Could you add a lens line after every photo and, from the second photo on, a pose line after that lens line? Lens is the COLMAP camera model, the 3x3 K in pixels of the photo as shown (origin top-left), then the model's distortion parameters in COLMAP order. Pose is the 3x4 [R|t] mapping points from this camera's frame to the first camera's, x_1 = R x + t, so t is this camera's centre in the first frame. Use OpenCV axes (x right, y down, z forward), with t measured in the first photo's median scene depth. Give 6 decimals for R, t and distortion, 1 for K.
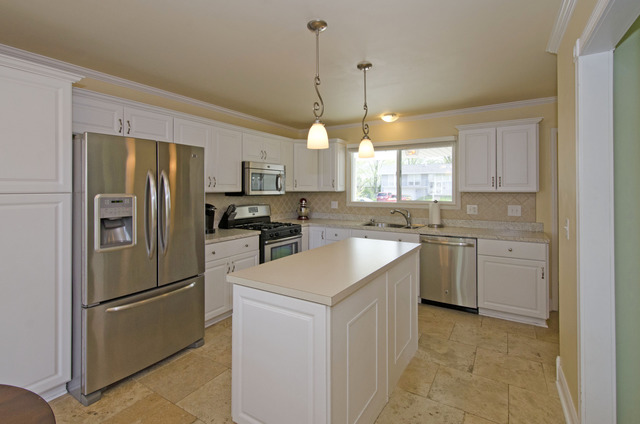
lens RADIAL K [[295.8, 0, 319.9], [0, 295.8, 188.5], [0, 0, 1]] dist [0.000604, -0.020147]
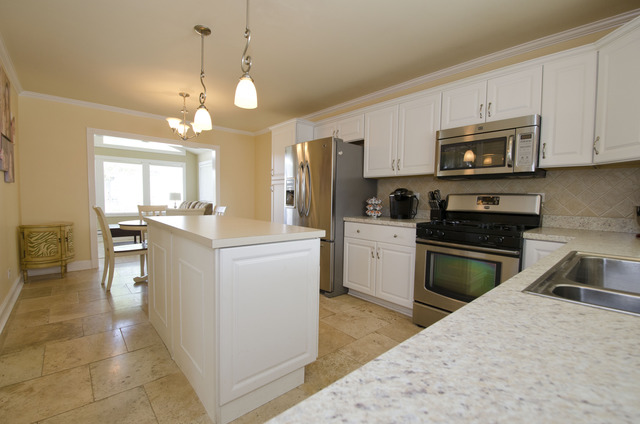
lens RADIAL K [[280.3, 0, 317.4], [0, 280.3, 217.3], [0, 0, 1]] dist [0.000034, -0.016922]
pose [[-0.279699, 0.062630, -0.958043, 0.698442], [-0.010514, 0.997610, 0.068286, 0.105518], [0.960030, 0.029173, -0.278372, 1.220560]]
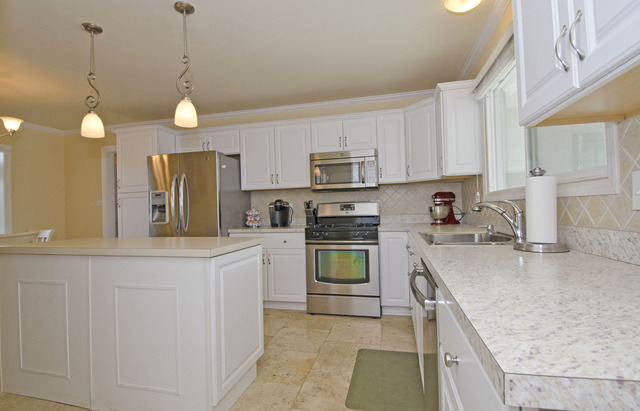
lens RADIAL K [[316.3, 0, 320.0], [0, 316.3, 205.5], [0, 0, 1]] dist [0.000851, 0.000172]
pose [[0.333966, -0.019319, -0.942387, 0.924471], [0.031888, 0.999449, -0.009189, 0.108119], [0.942046, -0.026982, 0.334398, 0.926326]]
